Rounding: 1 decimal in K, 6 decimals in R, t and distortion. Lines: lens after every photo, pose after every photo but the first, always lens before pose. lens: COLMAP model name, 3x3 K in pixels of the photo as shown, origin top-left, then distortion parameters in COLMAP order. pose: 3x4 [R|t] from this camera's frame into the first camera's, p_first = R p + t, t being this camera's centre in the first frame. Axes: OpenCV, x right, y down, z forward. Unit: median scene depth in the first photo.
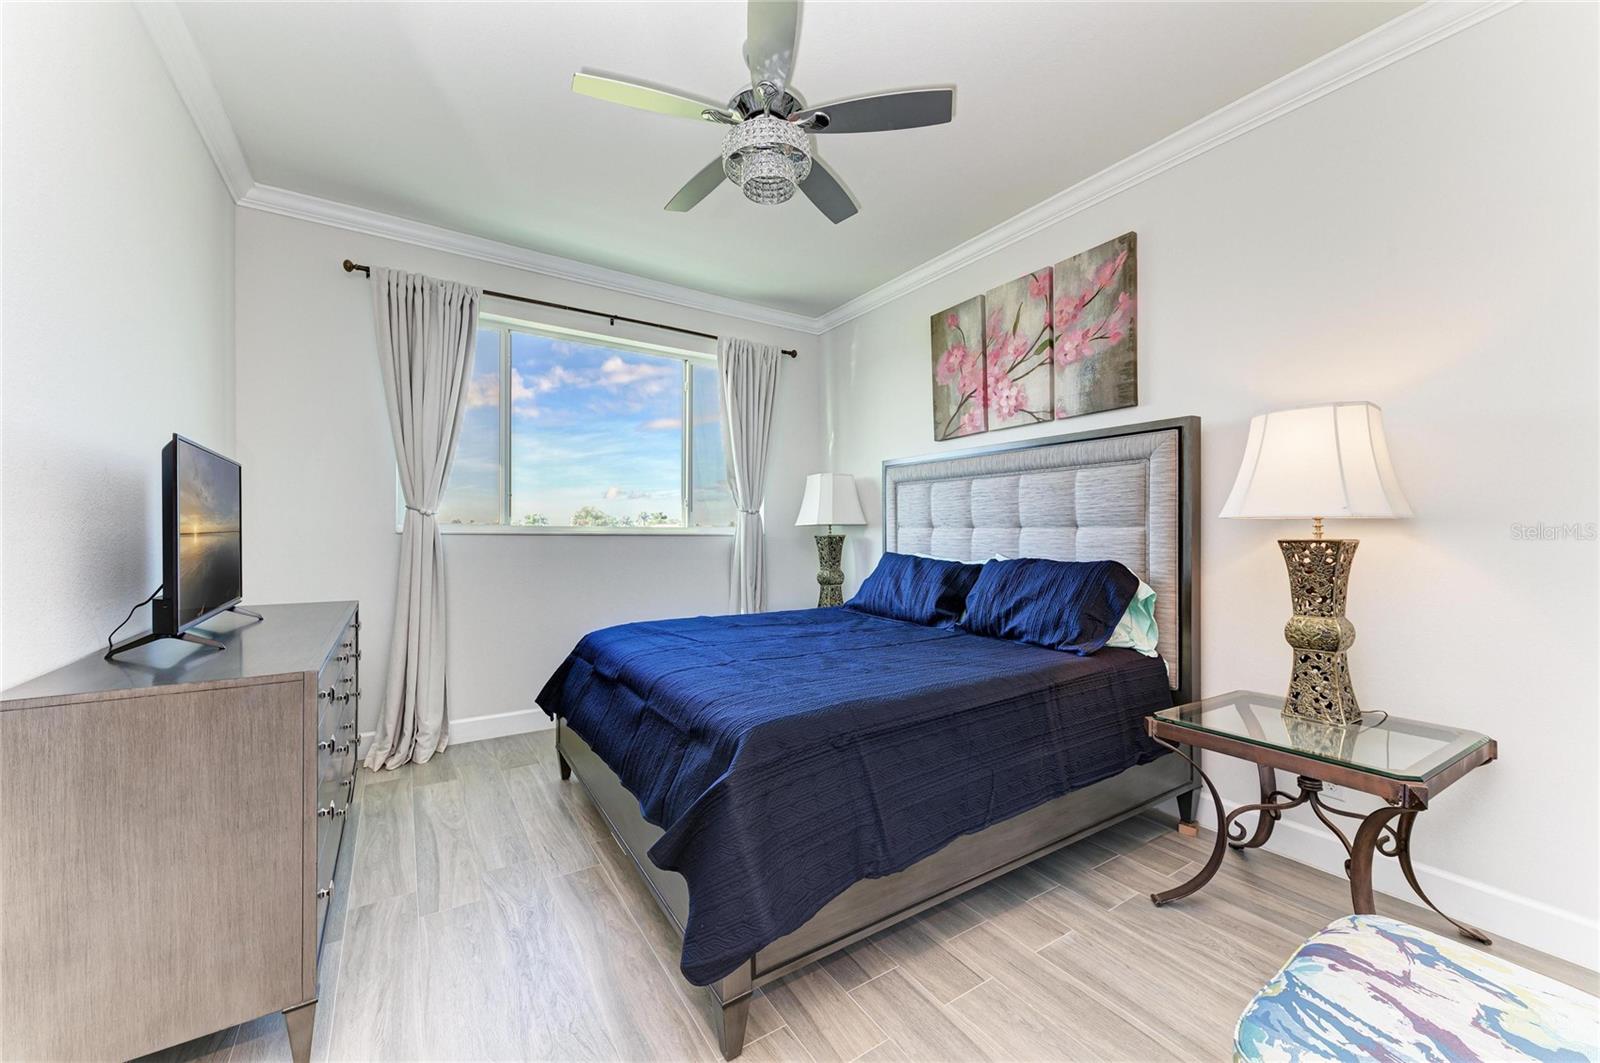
lens RADIAL K [[610.9, 0, 800.0], [0, 610.9, 531.5], [0, 0, 1]] dist [0.000672, 0.000011]
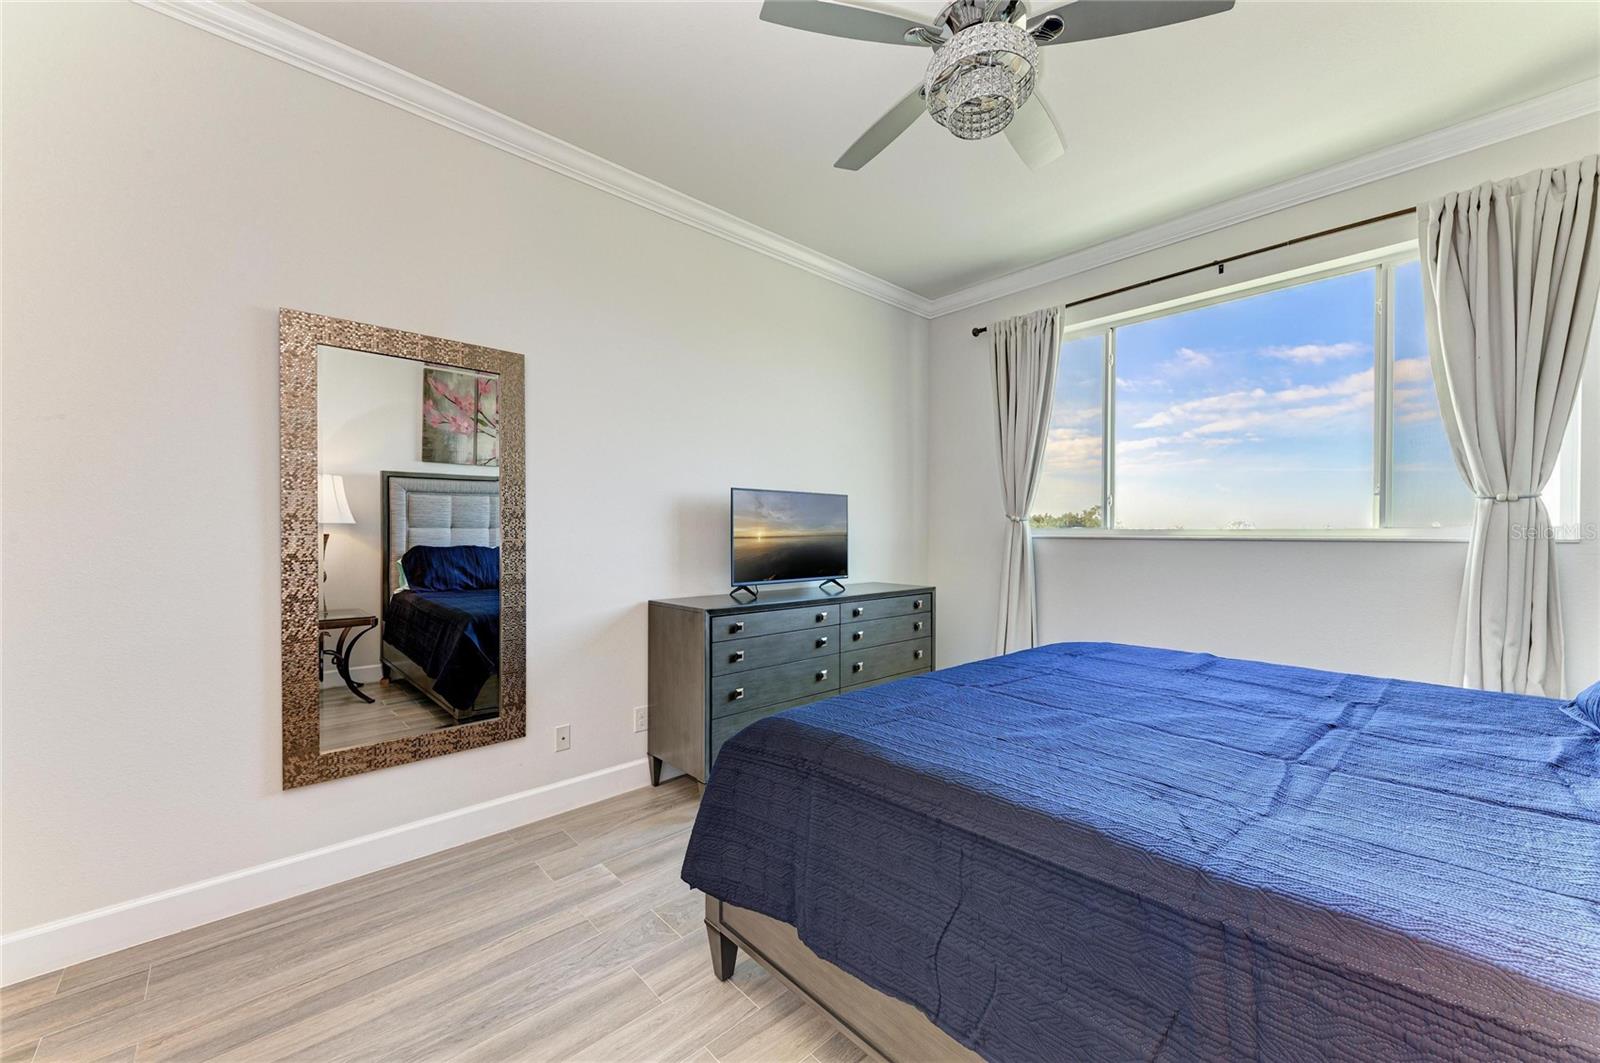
lens RADIAL K [[610.9, 0, 800.0], [0, 610.9, 531.5], [0, 0, 1]] dist [0.000672, 0.000011]
pose [[0.154719, -0.009688, -0.987911, 0.453268], [0.001015, 0.999953, -0.009647, 0.002335], [0.987958, 0.000489, 0.154721, 0.401234]]
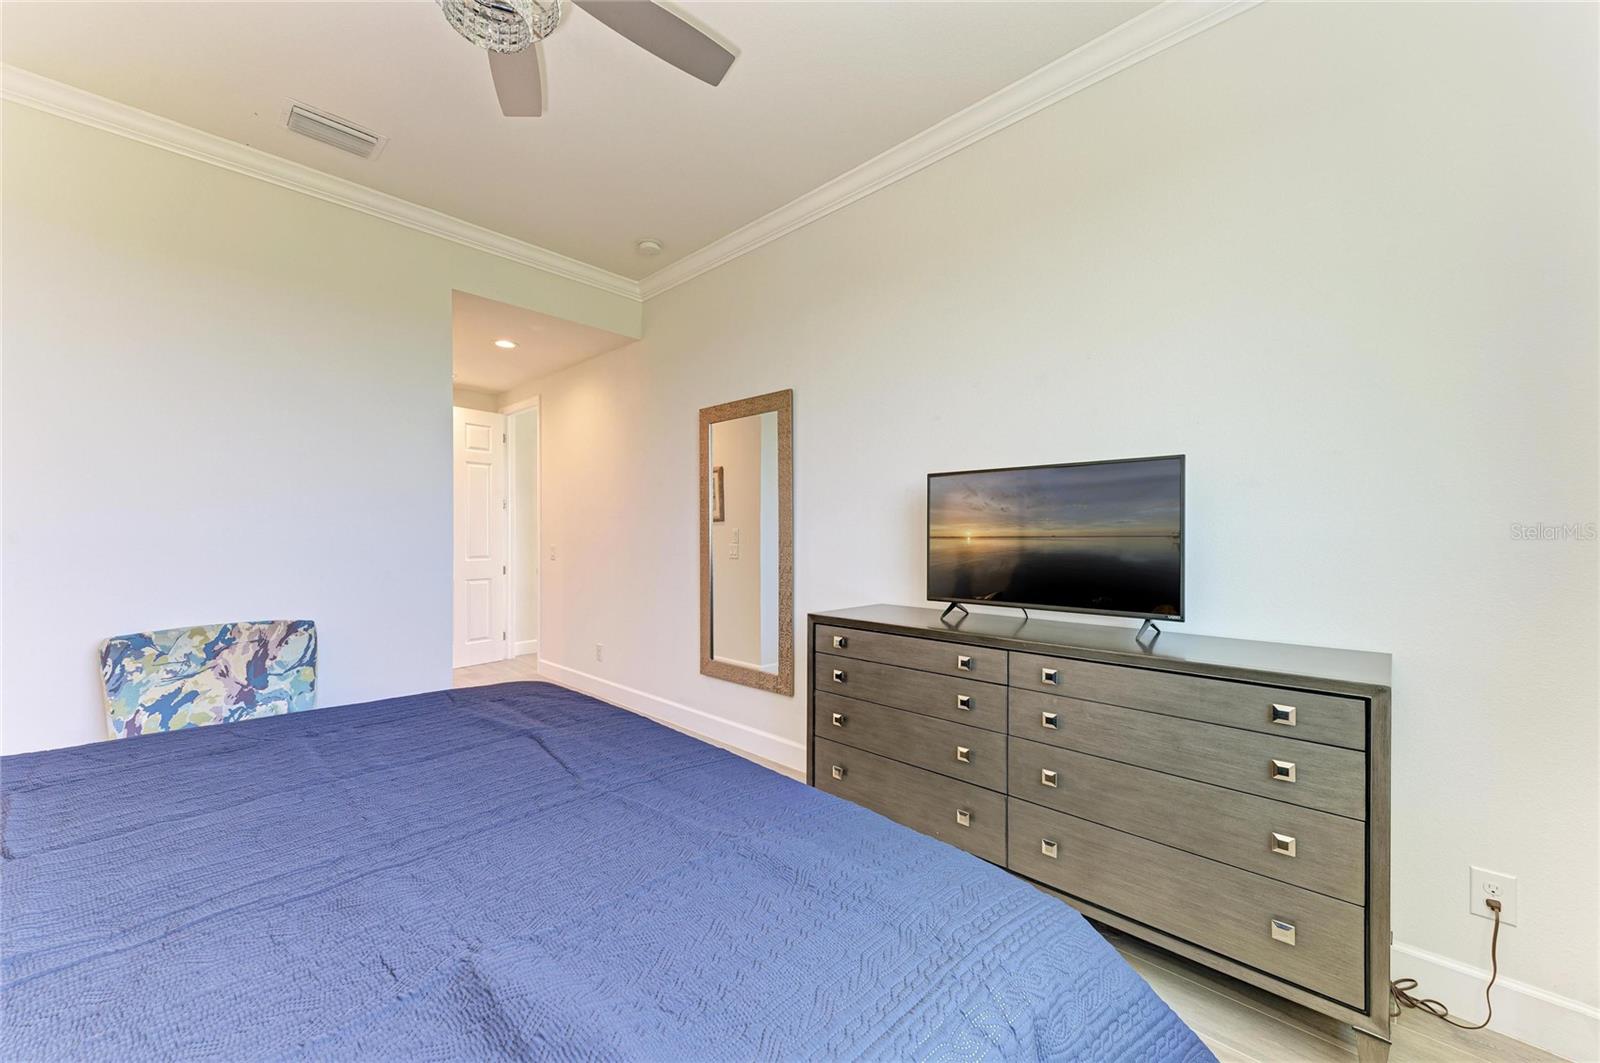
lens RADIAL K [[610.9, 0, 800.0], [0, 610.9, 531.5], [0, 0, 1]] dist [0.000672, 0.000011]
pose [[-0.973113, -0.012835, -0.229970, -0.145153], [-0.012028, 0.999916, -0.004910, 0.001081], [0.230014, -0.002012, -0.973185, 1.091811]]
